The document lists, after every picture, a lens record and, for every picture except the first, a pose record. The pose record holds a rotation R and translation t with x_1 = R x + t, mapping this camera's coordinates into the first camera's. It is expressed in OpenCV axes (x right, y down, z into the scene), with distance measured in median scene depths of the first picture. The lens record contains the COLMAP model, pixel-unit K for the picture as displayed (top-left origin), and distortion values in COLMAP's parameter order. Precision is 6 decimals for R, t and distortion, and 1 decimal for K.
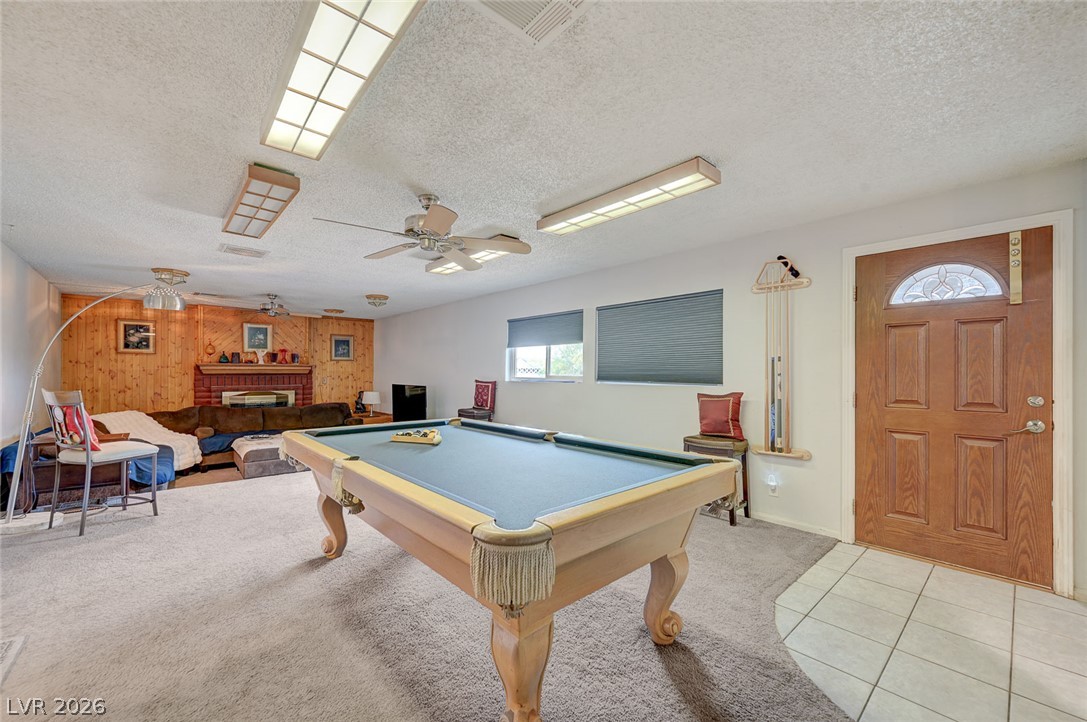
lens RADIAL K [[433.2, 0, 548.1], [0, 433.2, 369.3], [0, 0, 1]] dist [-0.000844, -0.000017]
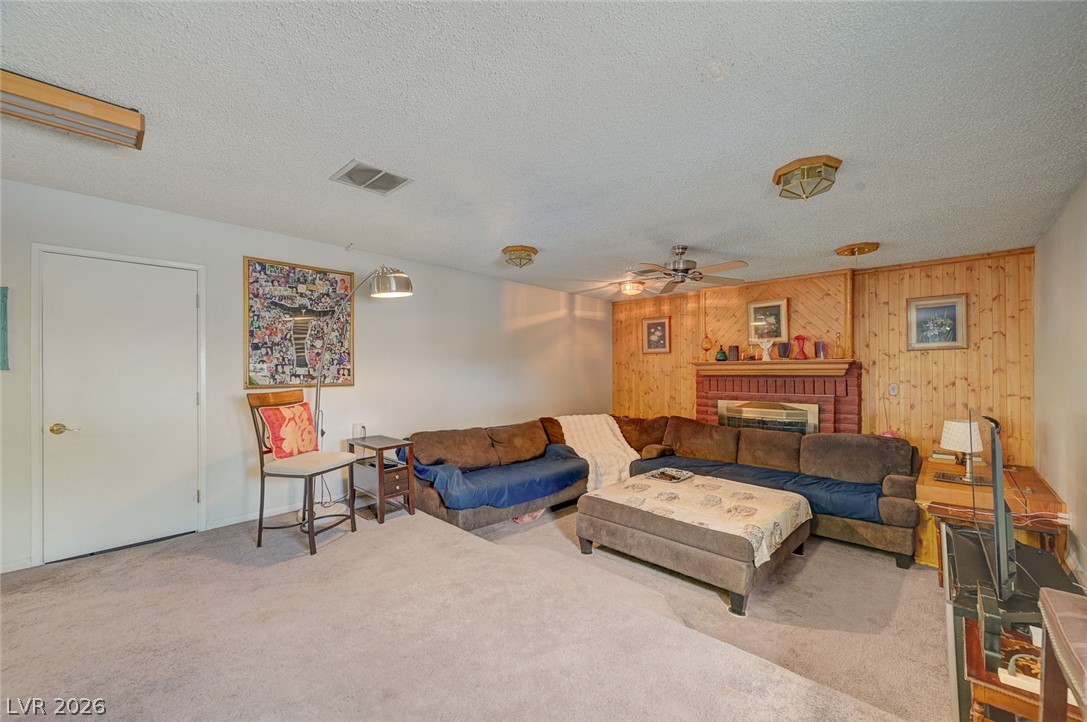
lens RADIAL K [[429.7, 0, 549.5], [0, 429.7, 370.8], [0, 0, 1]] dist [0.001035, 0.000161]
pose [[0.081460, -0.003613, -0.996670, -0.051126], [0.006013, 0.999977, -0.003134, 0.003869], [0.996658, -0.005738, 0.081480, 0.855680]]
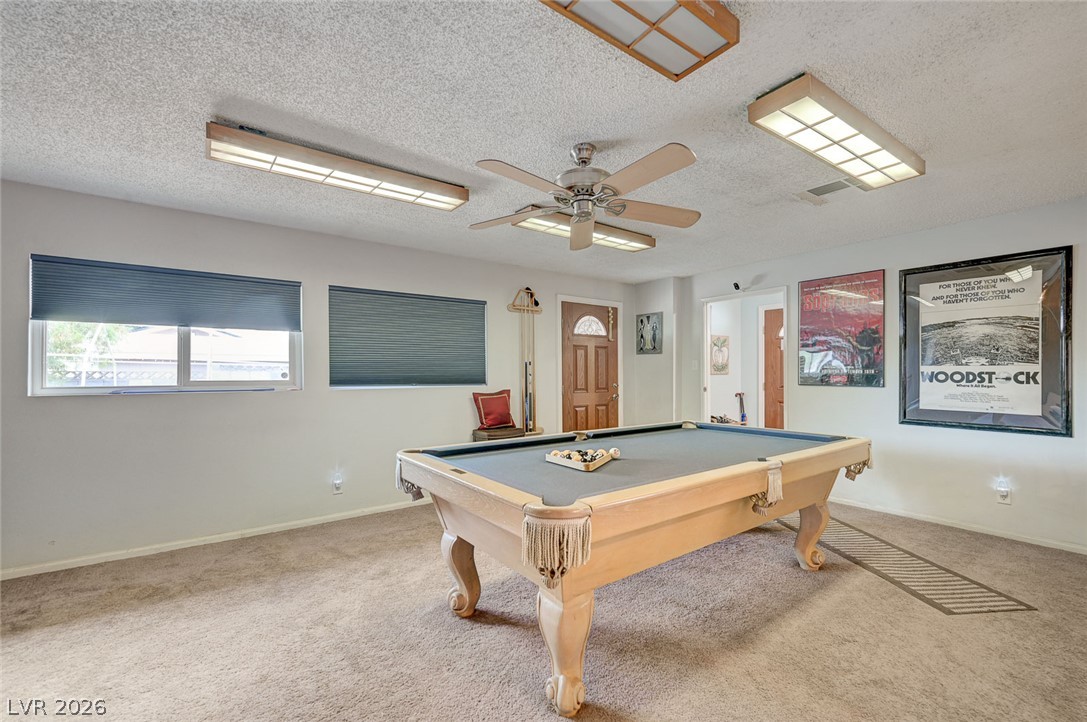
lens RADIAL K [[456.7, 0, 546.8], [0, 456.7, 375.8], [0, 0, 1]] dist [-0.000891, 0.000026]
pose [[0.096370, -0.008508, 0.995309, -0.528808], [-0.001203, 0.999962, 0.008664, 0.001740], [-0.995345, -0.002032, 0.096356, 0.477854]]
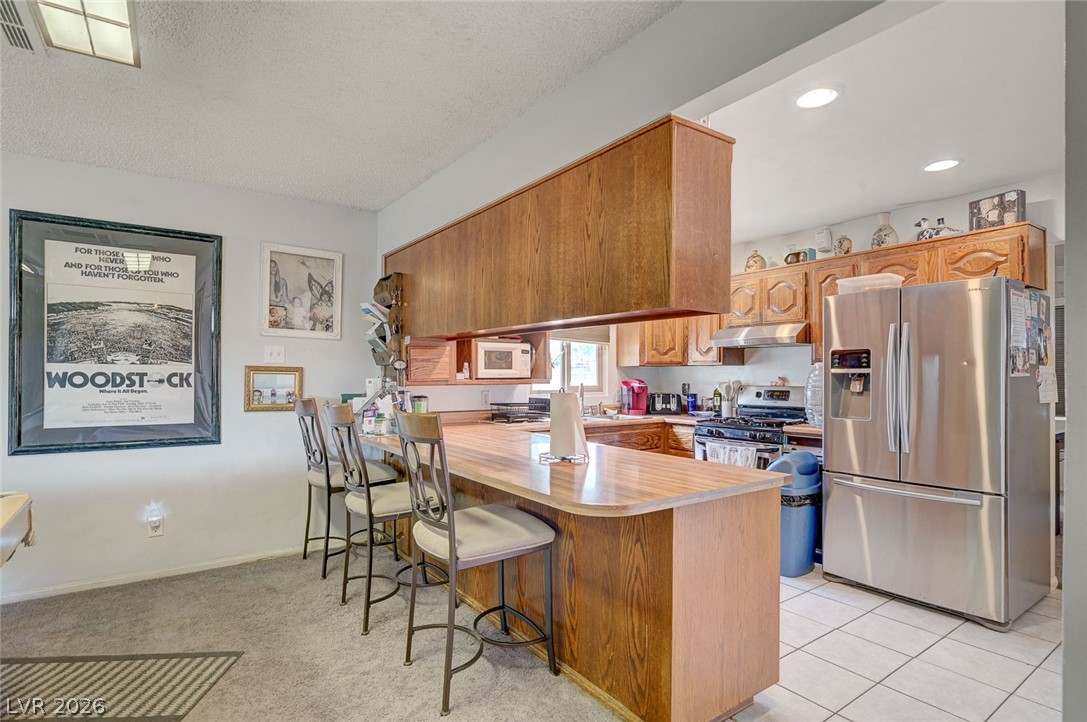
lens RADIAL K [[554.2, 0, 546.6], [0, 554.2, 372.6], [0, 0, 1]] dist [0.000829, -0.000255]
pose [[-0.993269, -0.002576, 0.115799, -0.361174], [-0.003321, 0.999975, -0.006234, 0.003170], [-0.115780, -0.006577, -0.993253, 0.473471]]
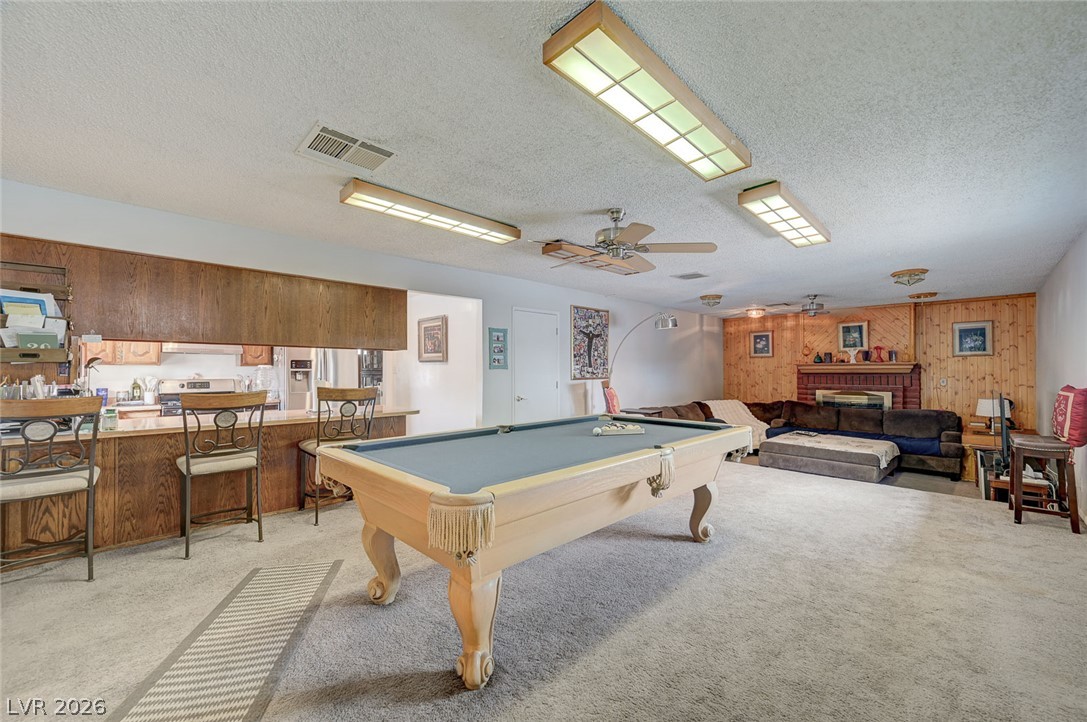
lens RADIAL K [[433.2, 0, 548.1], [0, 433.2, 369.3], [0, 0, 1]] dist [-0.000844, -0.000017]
pose [[0.045929, -0.005066, -0.998932, 0.384369], [0.005579, 0.999973, -0.004815, 0.003369], [0.998929, -0.005352, 0.045956, 0.375866]]
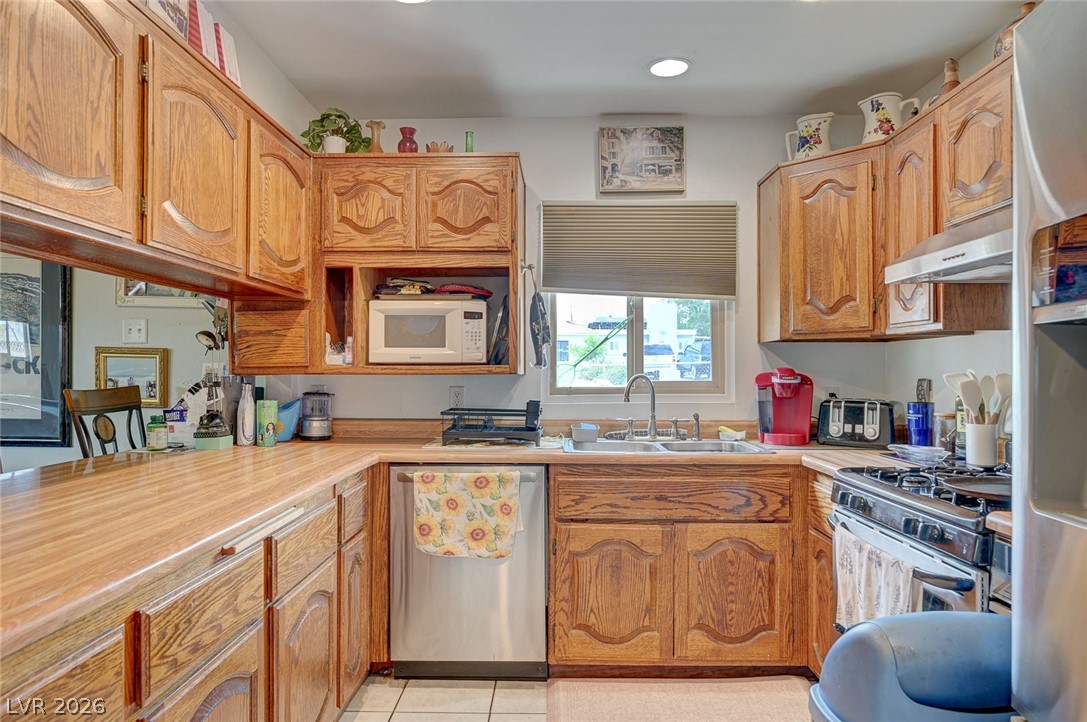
lens RADIAL K [[678.2, 0, 543.5], [0, 678.2, 361.0], [0, 0, 1]] dist [-0.000831, 0.000375]
pose [[-0.730130, 0.006752, 0.683275, -0.621116], [-0.006210, 0.999844, -0.016515, 0.011862], [-0.683280, -0.016301, -0.729975, 0.069748]]
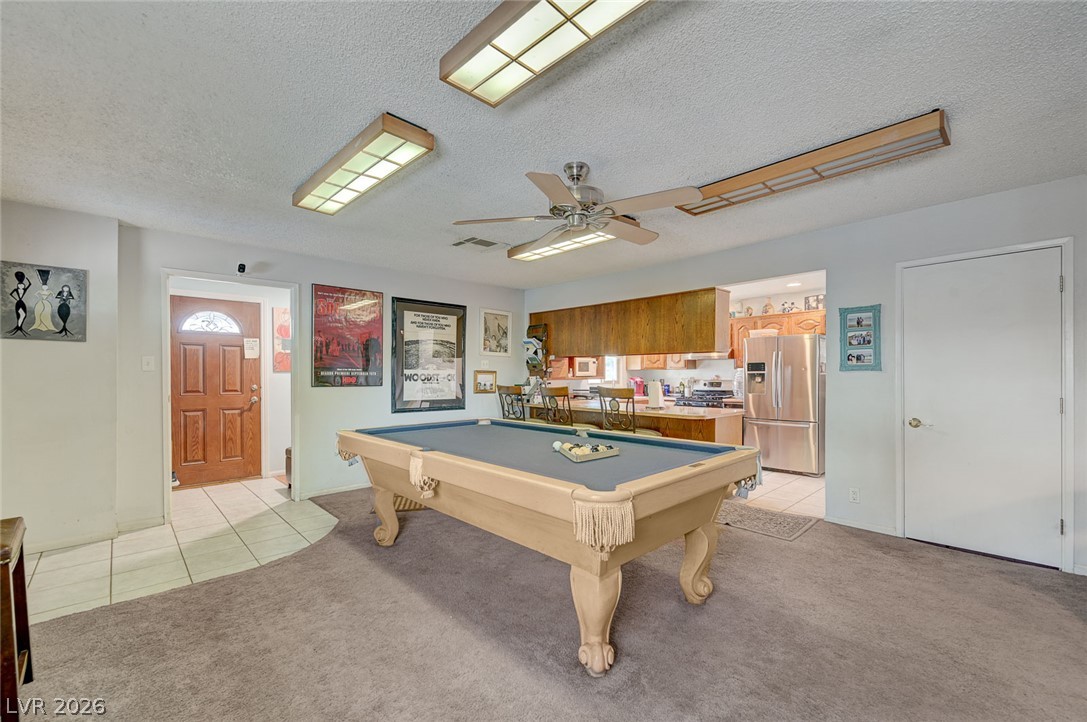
lens RADIAL K [[456.7, 0, 546.8], [0, 456.7, 375.8], [0, 0, 1]] dist [-0.000891, 0.000026]
pose [[-0.999649, 0.000052, -0.026497, -0.096116], [0.000054, 1.000000, -0.000075, 0.004962], [0.026497, -0.000077, -0.999649, 0.907933]]
